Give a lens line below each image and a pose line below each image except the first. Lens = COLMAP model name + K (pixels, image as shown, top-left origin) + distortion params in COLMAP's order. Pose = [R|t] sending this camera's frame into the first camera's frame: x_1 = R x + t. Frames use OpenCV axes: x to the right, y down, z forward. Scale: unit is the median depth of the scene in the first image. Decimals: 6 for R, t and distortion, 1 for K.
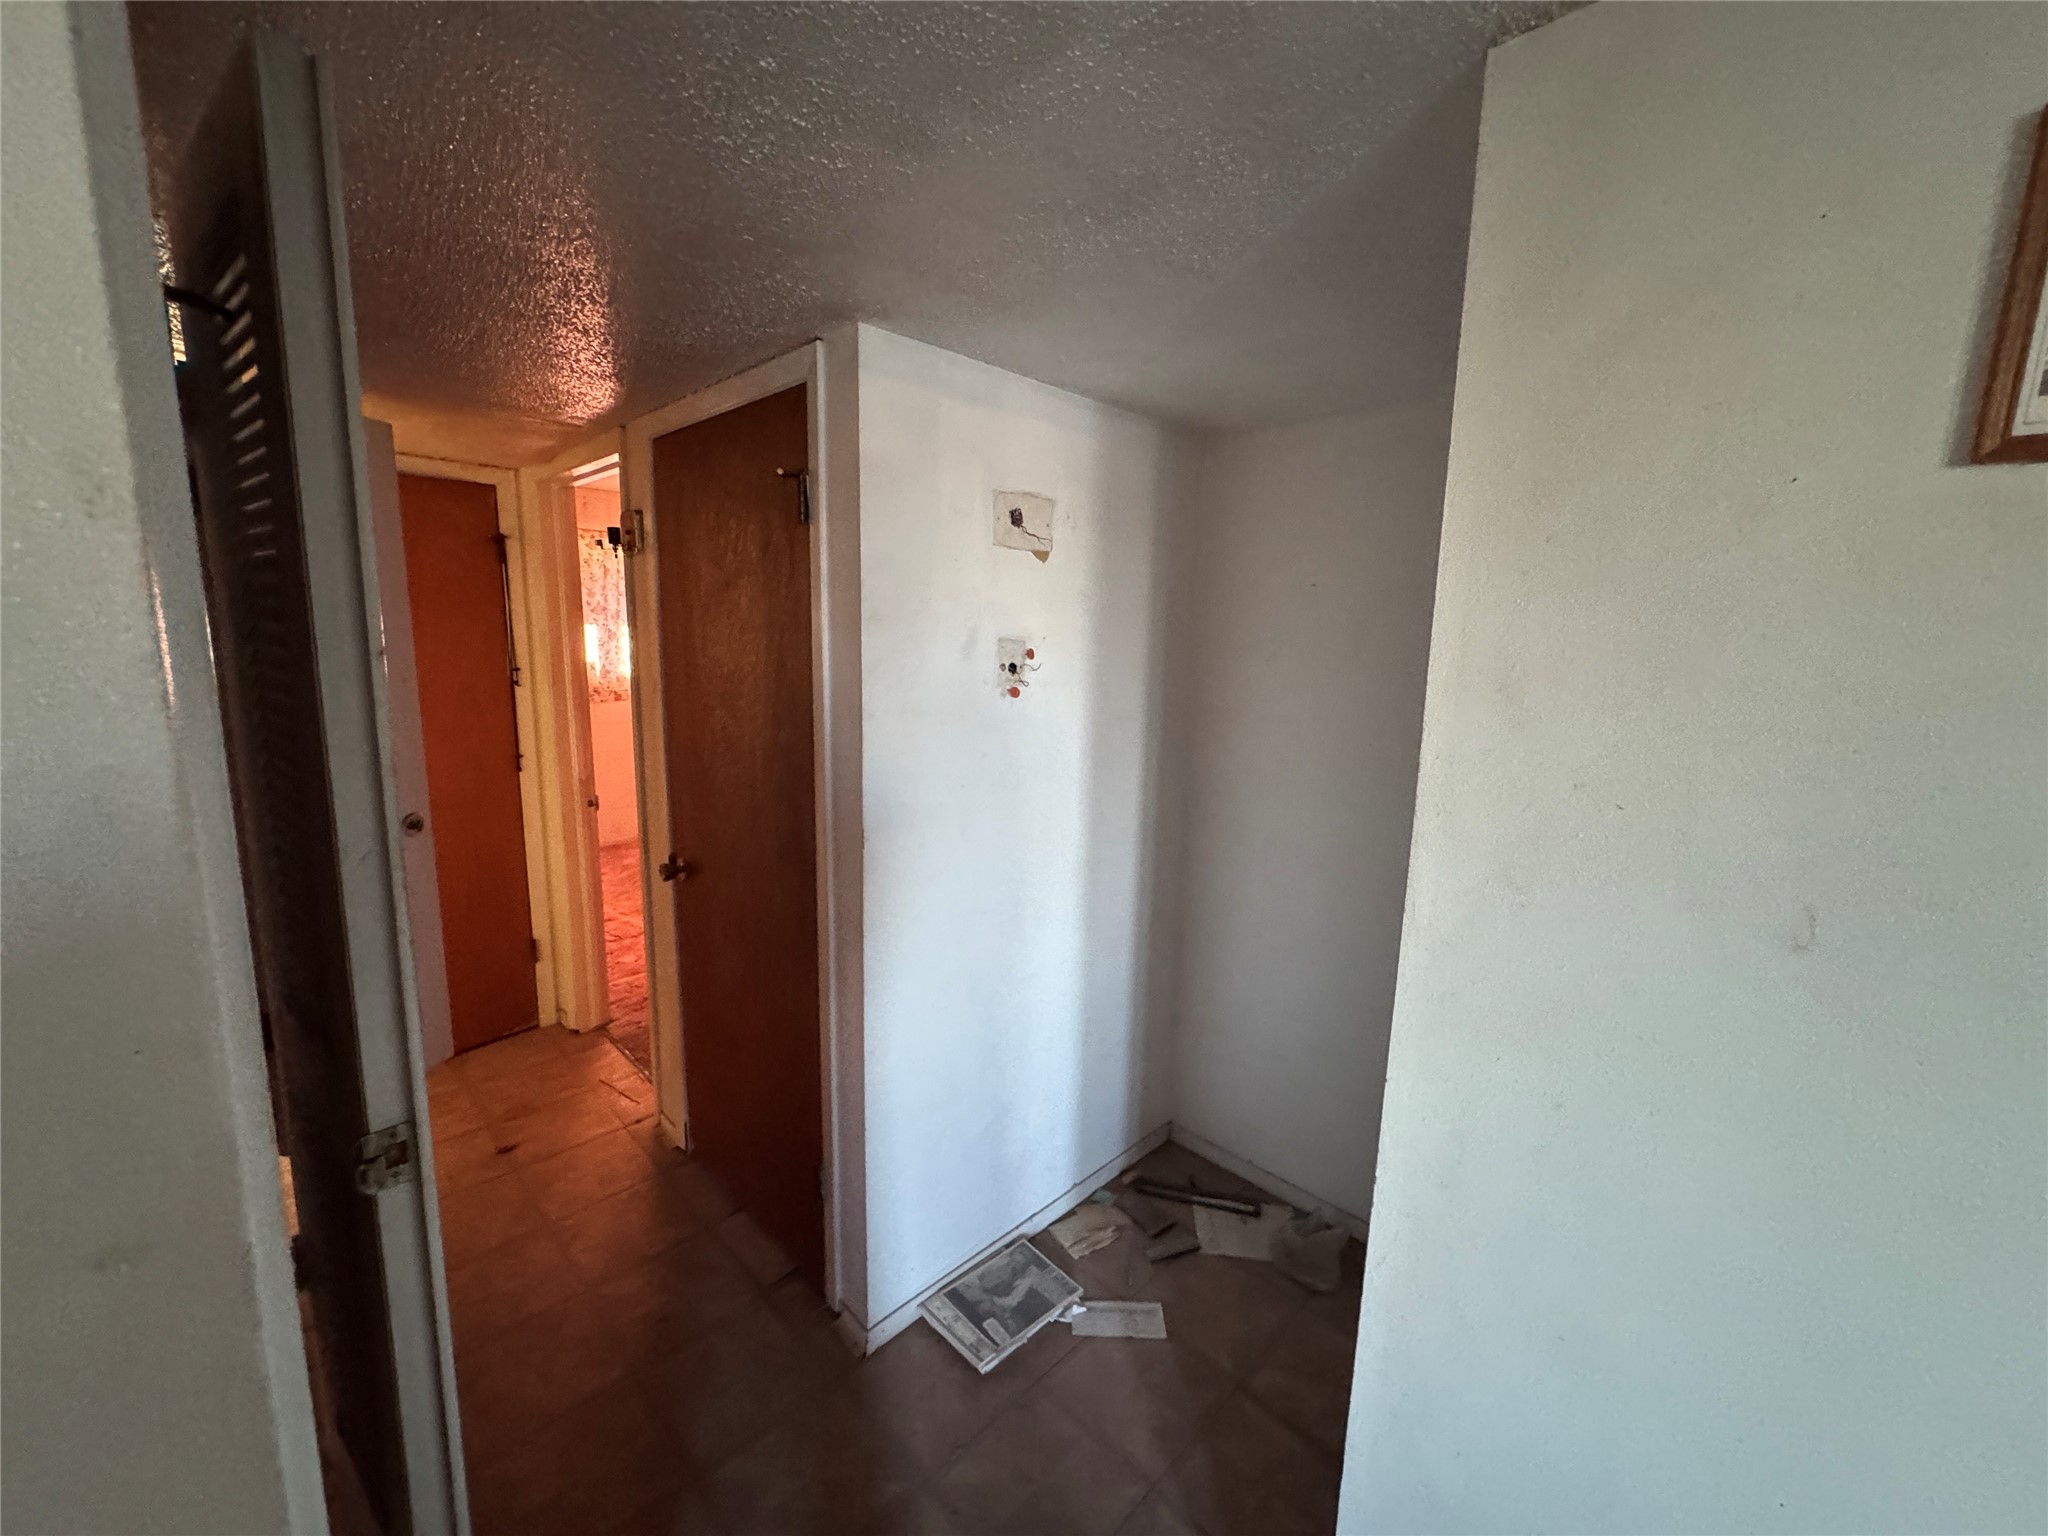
lens RADIAL K [[814.5, 0, 1024.4], [0, 814.5, 775.2], [0, 0, 1]] dist [-0.000498, -0.000303]
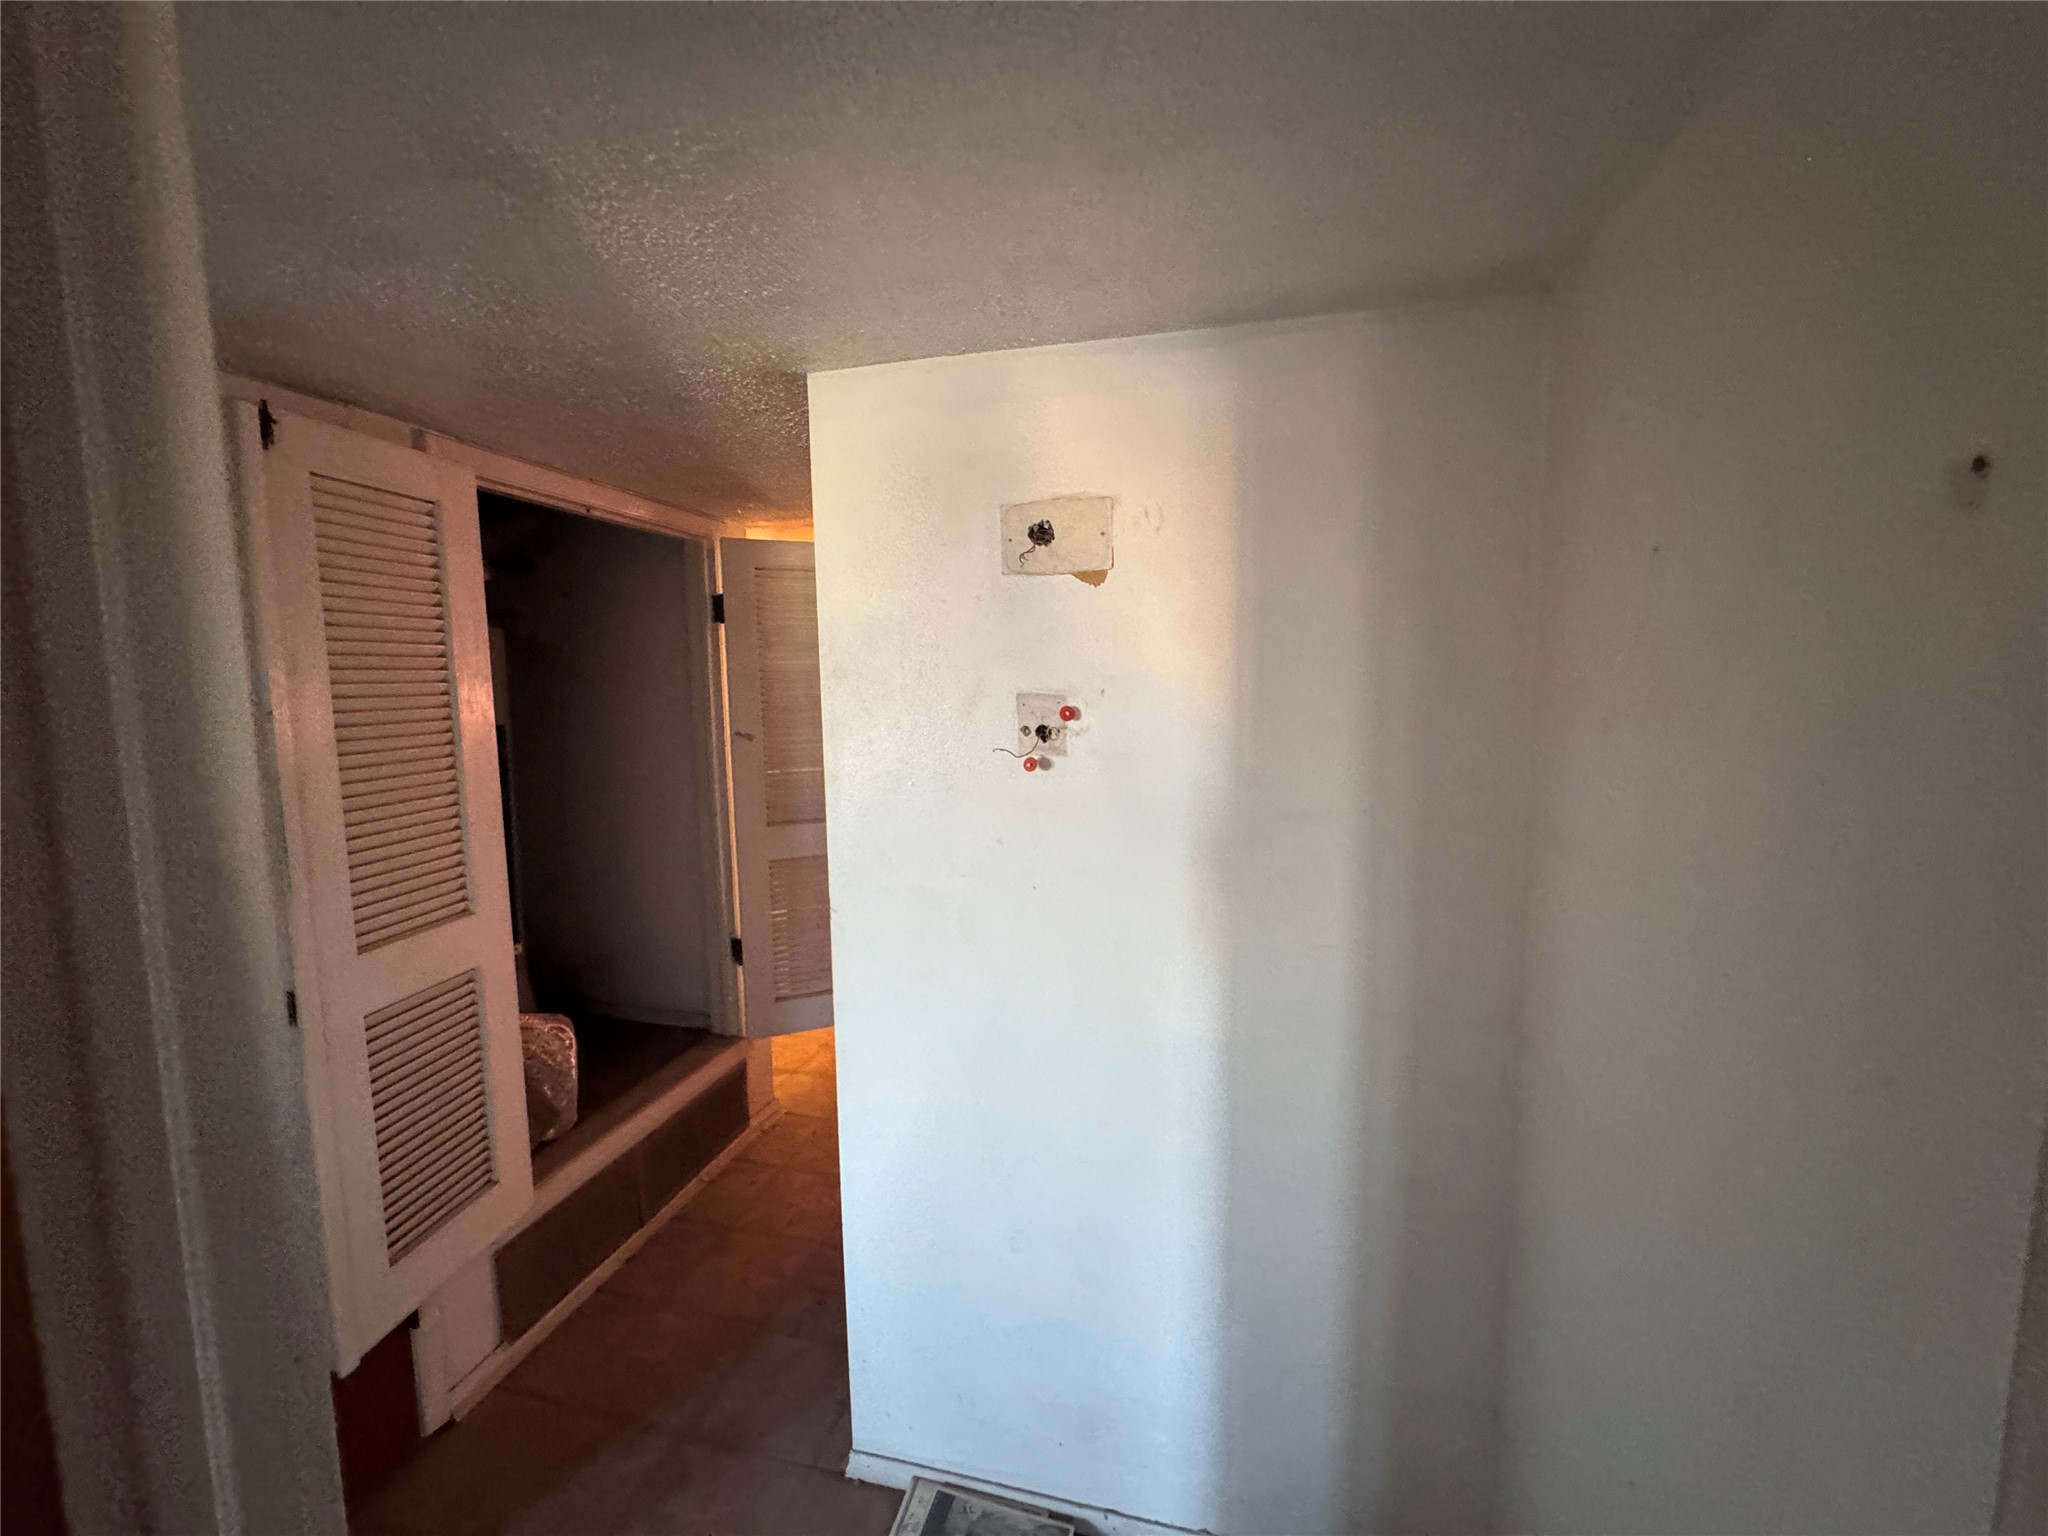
lens RADIAL K [[814.5, 0, 1024.6], [0, 814.5, 770.0], [0, 0, 1]] dist [-0.000498, -0.000303]
pose [[0.515372, 0.070656, -0.854049, 0.619248], [-0.125001, 0.992134, 0.006649, -0.100157], [0.847801, 0.103331, 0.520150, 0.601848]]
